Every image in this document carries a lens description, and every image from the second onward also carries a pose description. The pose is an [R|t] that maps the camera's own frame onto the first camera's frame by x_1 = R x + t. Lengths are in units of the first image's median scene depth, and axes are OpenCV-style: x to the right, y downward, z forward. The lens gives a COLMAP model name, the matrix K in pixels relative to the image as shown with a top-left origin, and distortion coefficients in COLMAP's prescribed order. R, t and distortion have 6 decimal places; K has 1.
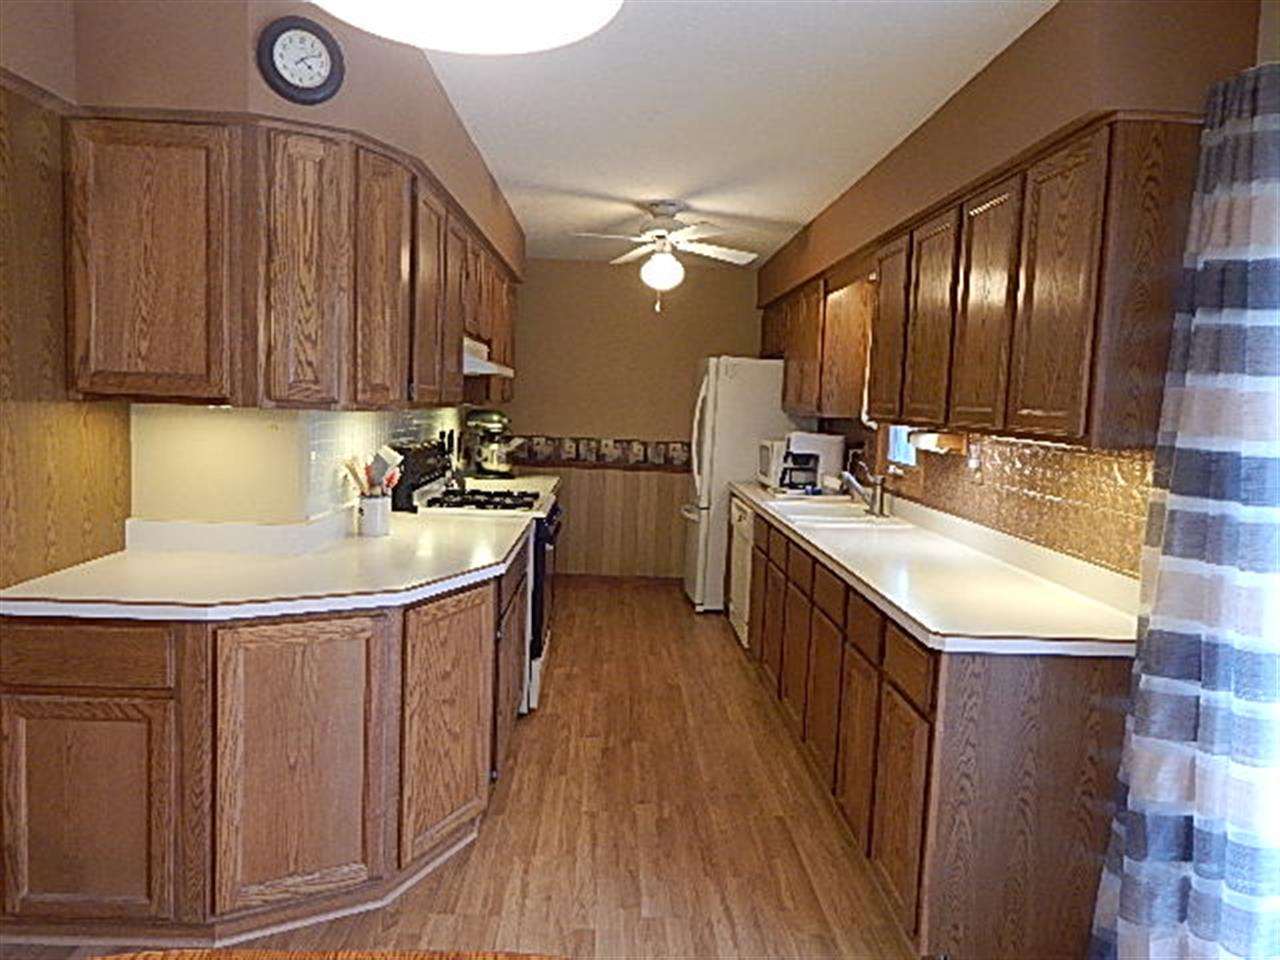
lens RADIAL K [[841.0, 0, 645.3], [0, 841.0, 472.4], [0, 0, 1]] dist [0.001103, -0.004110]
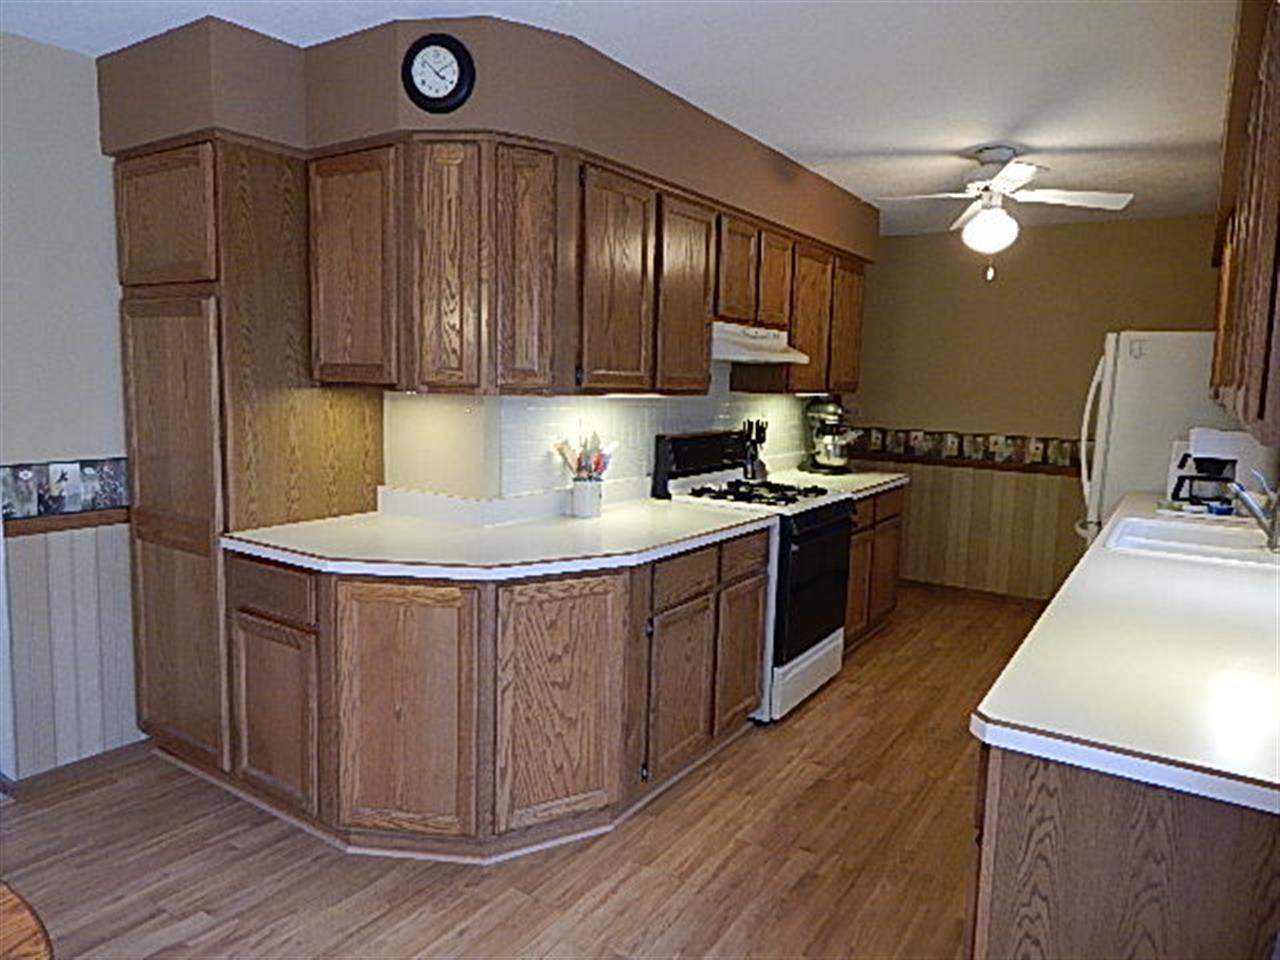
lens RADIAL K [[841.0, 0, 646.3], [0, 841.0, 473.6], [0, 0, 1]] dist [0.001103, -0.004110]
pose [[0.815104, 0.045576, -0.577520, 0.395054], [-0.042813, 0.998914, 0.018407, -0.001420], [0.577731, 0.009722, 0.816169, 0.227539]]
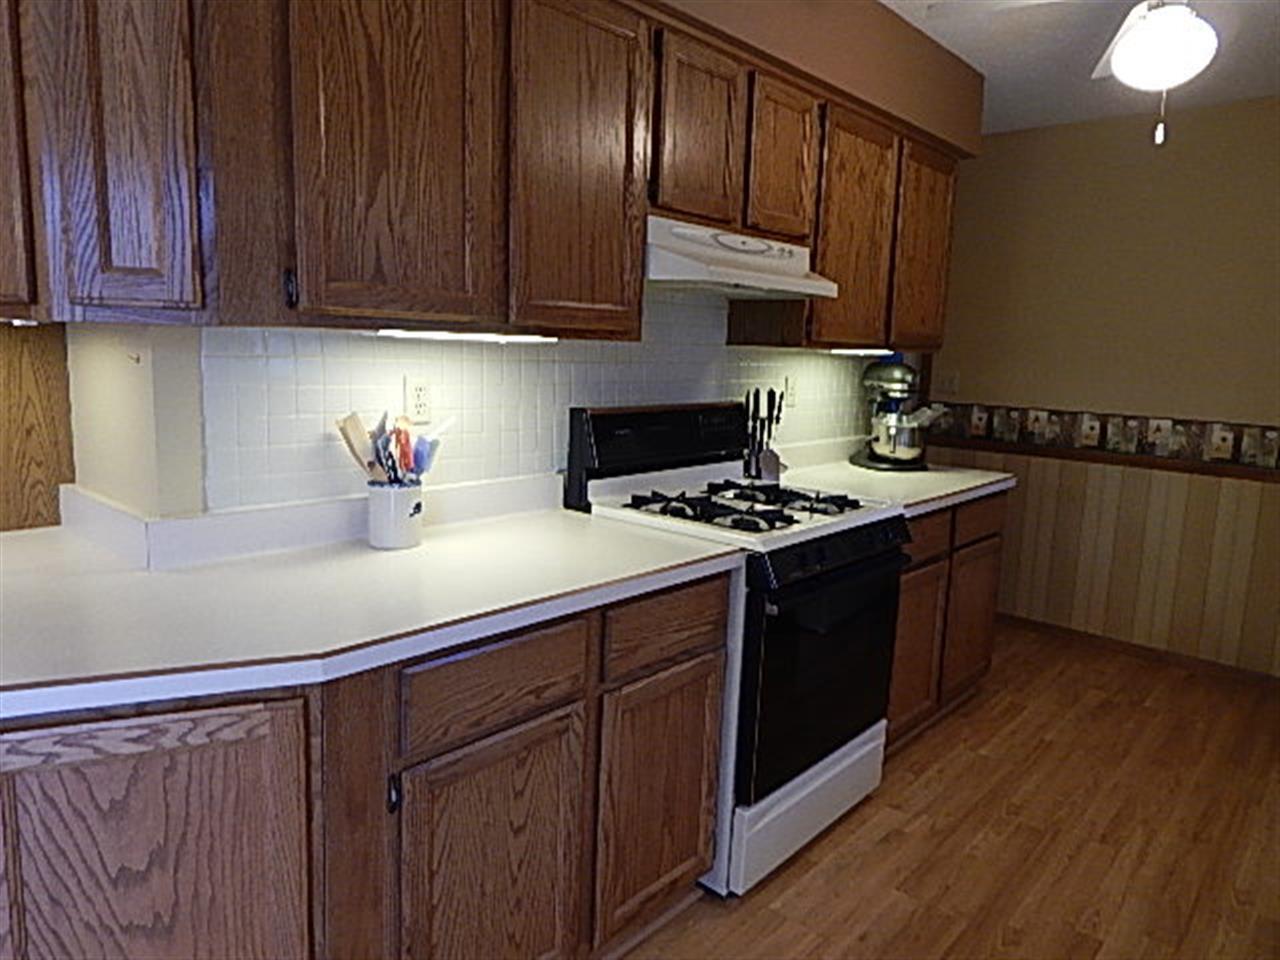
lens RADIAL K [[841.0, 0, 642.5], [0, 841.0, 475.4], [0, 0, 1]] dist [0.001103, -0.004110]
pose [[0.716407, 0.083527, -0.692664, 0.259116], [-0.061398, 0.996504, 0.056664, -0.025457], [0.694975, 0.001933, 0.719031, 0.808673]]
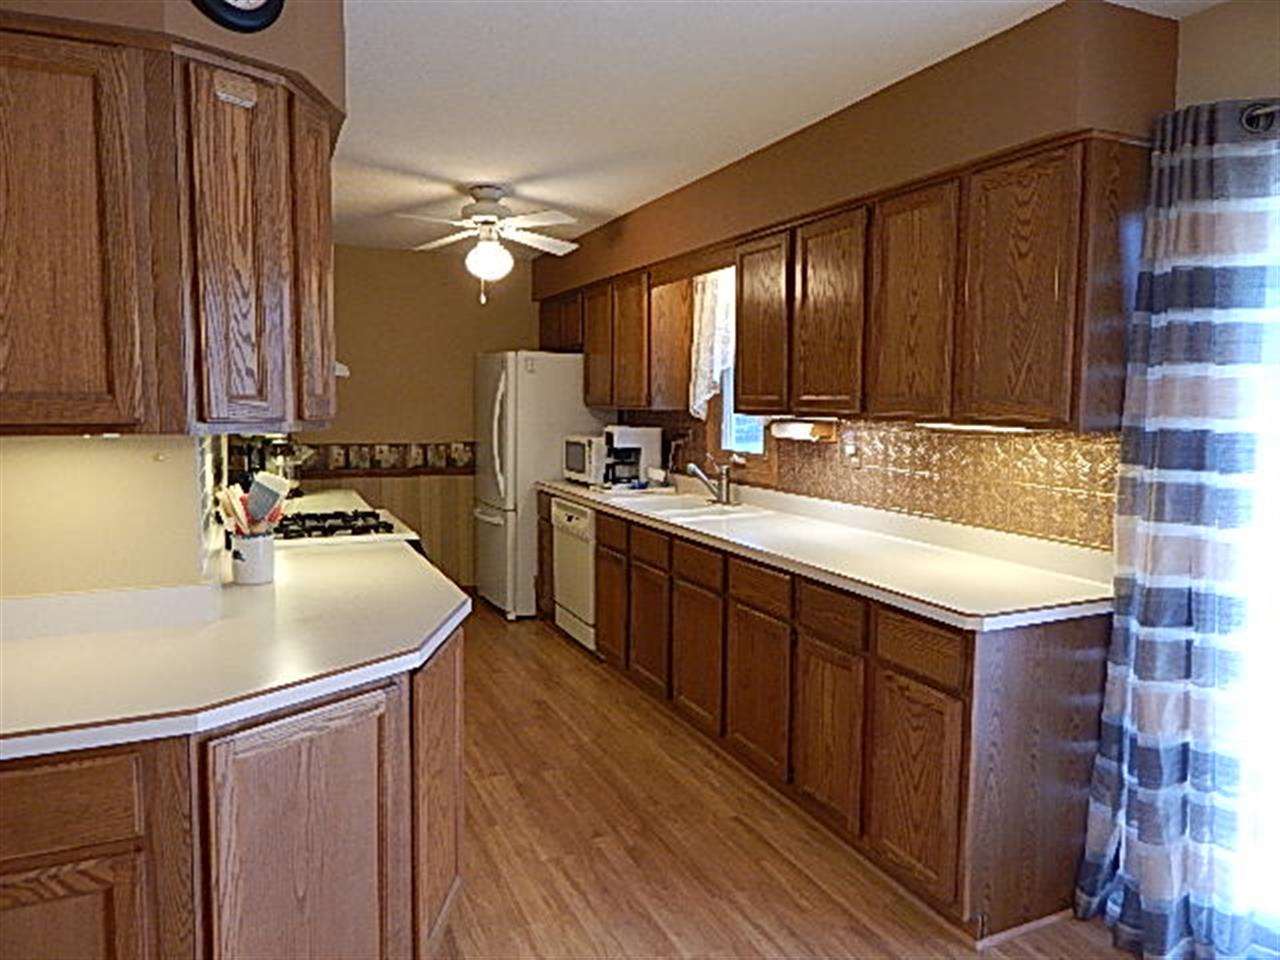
lens RADIAL K [[841.0, 0, 636.5], [0, 841.0, 471.0], [0, 0, 1]] dist [0.001103, -0.004110]
pose [[0.924004, -0.069452, 0.376022, -0.329001], [0.065796, 0.997578, 0.022574, -0.030734], [-0.376679, 0.003882, 0.926336, 0.142011]]
